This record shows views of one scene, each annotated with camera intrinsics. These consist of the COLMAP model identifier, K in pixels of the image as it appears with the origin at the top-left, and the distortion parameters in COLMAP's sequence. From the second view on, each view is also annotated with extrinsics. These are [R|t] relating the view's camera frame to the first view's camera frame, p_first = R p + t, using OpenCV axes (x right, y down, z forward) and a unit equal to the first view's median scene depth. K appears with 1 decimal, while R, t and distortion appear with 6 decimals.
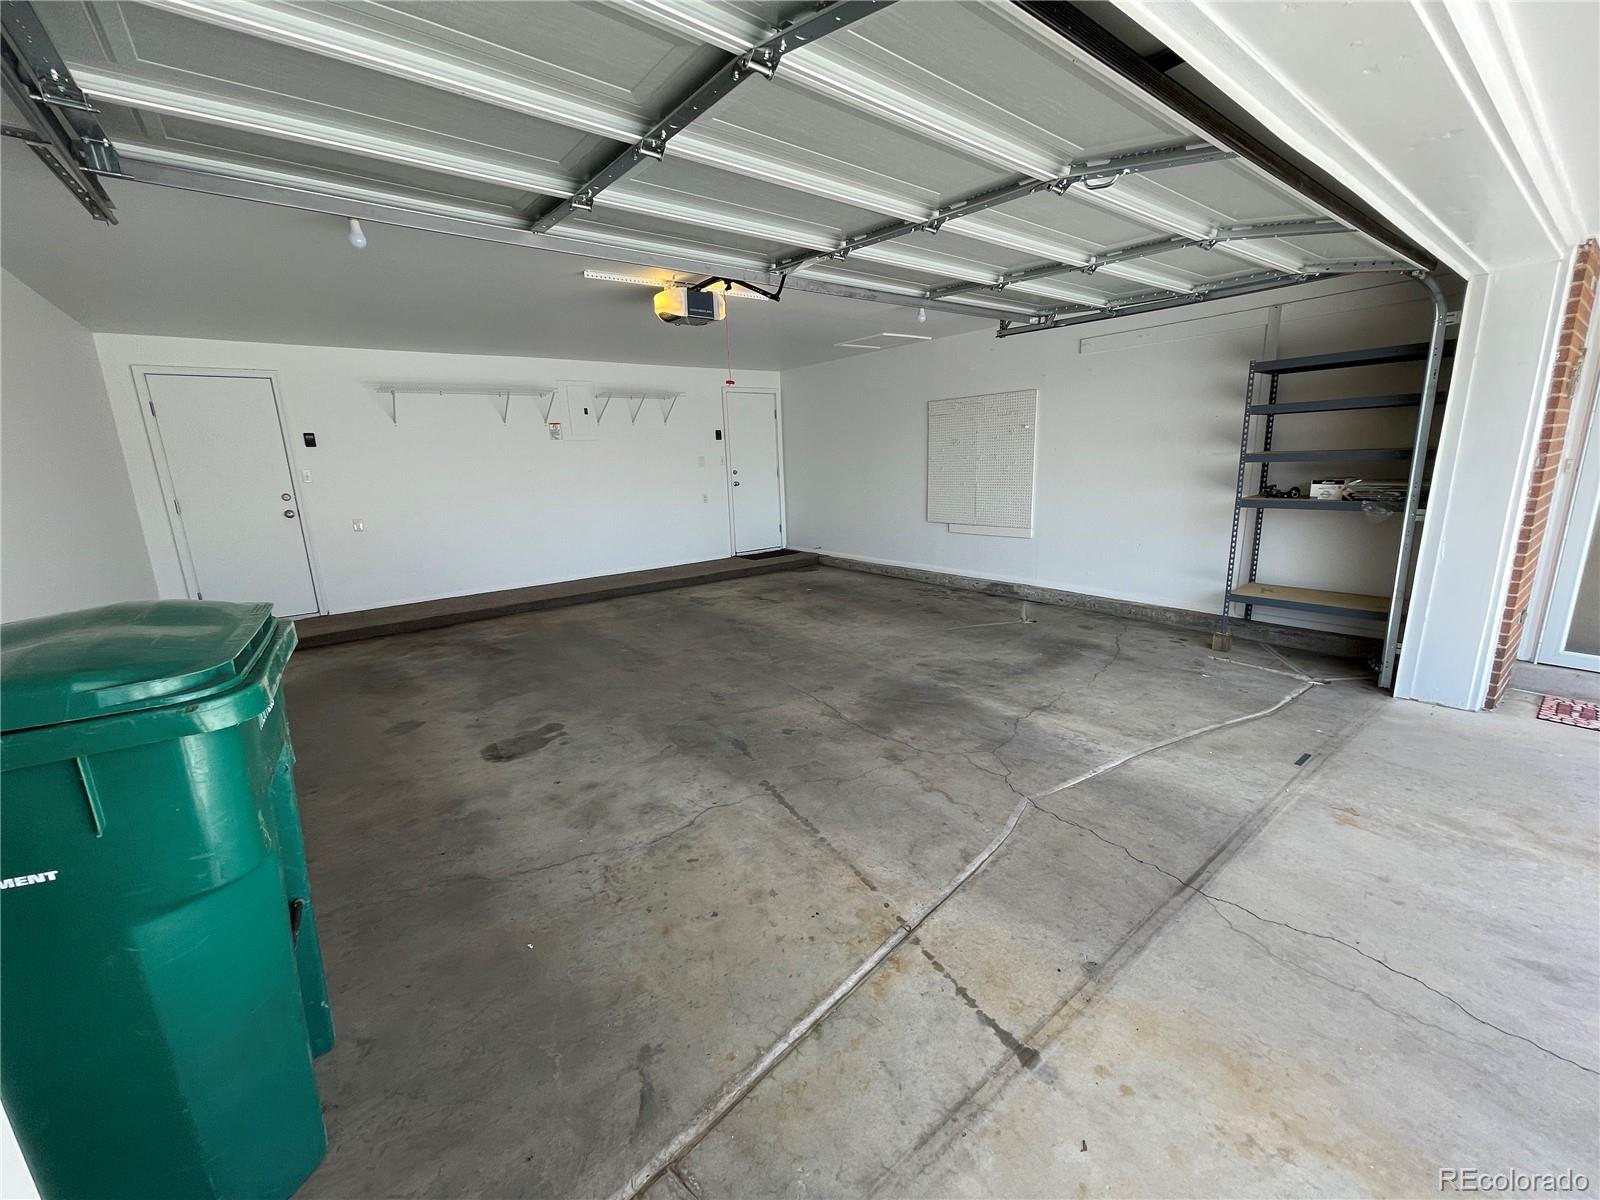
lens RADIAL K [[642.4, 0, 802.9], [0, 642.4, 598.3], [0, 0, 1]] dist [-0.000052, -0.001298]
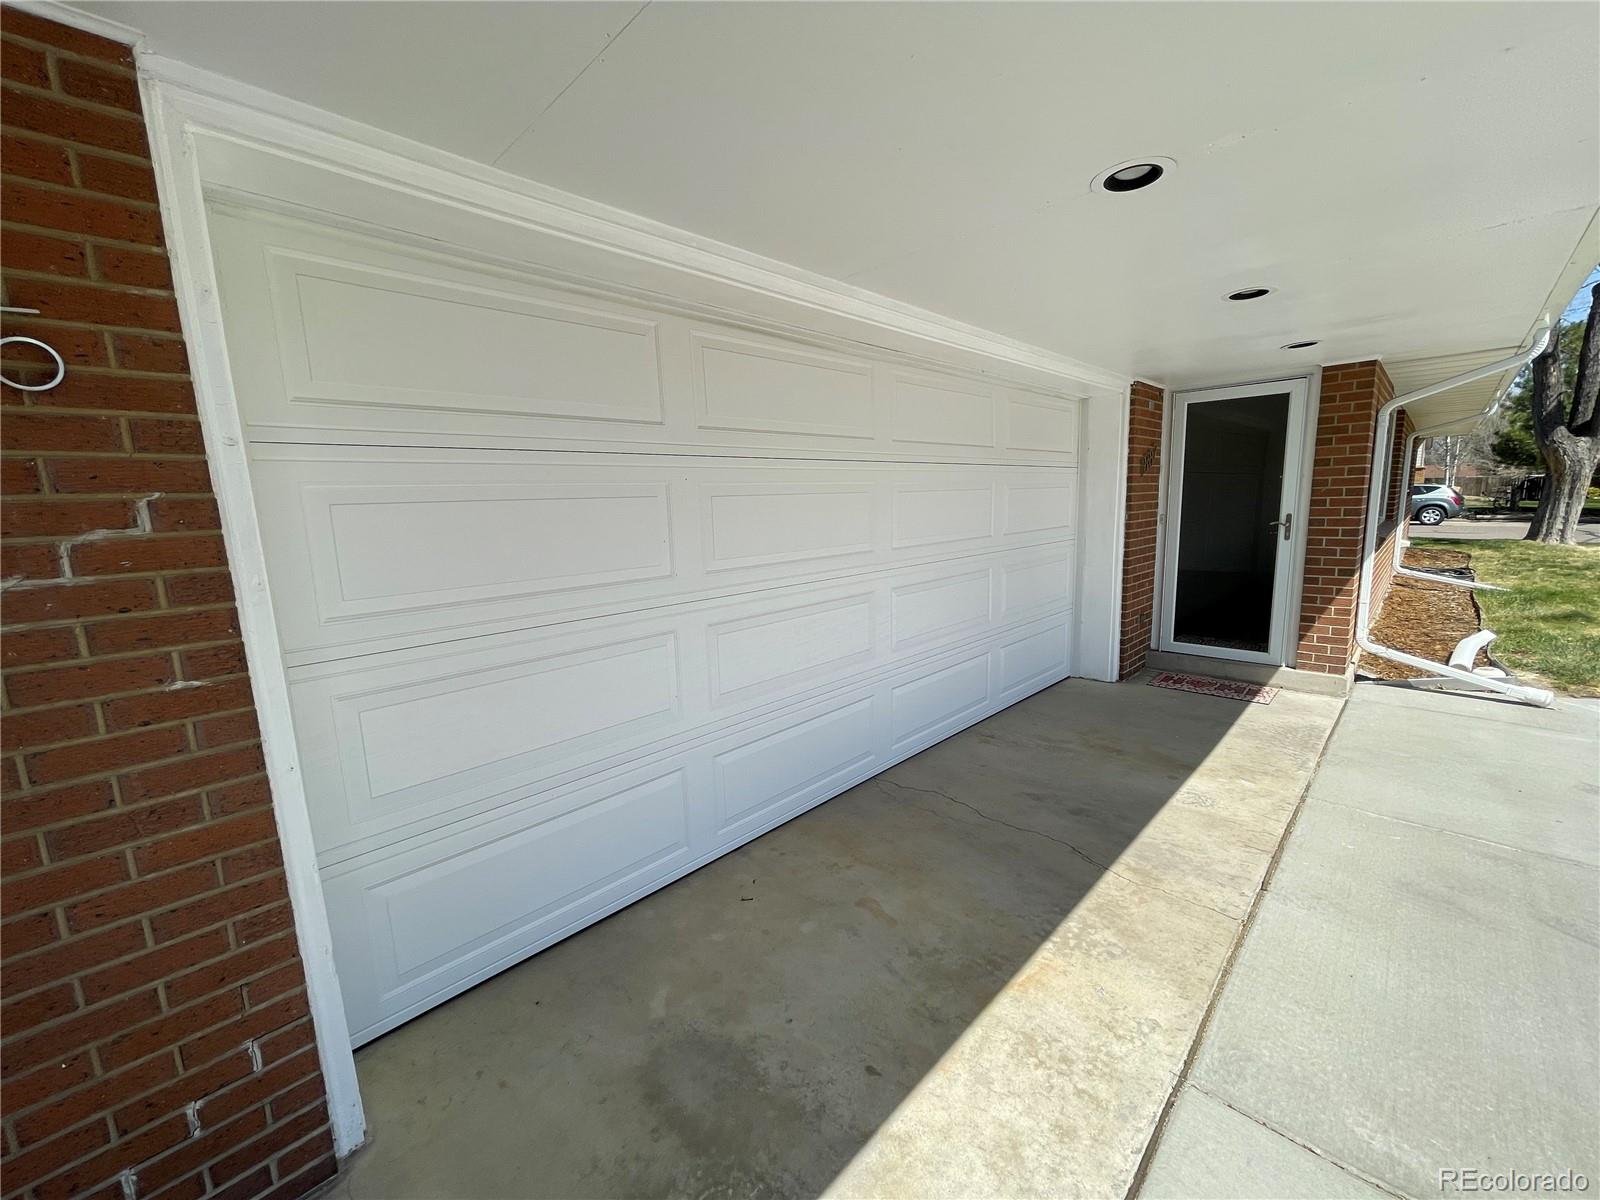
lens RADIAL K [[642.4, 0, 796.0], [0, 642.4, 602.7], [0, 0, 1]] dist [-0.000052, -0.001298]
pose [[0.992077, -0.016630, 0.124525, 0.167260], [0.025039, 0.997487, -0.066275, 0.085866], [-0.123110, 0.068868, 0.990001, -0.459612]]
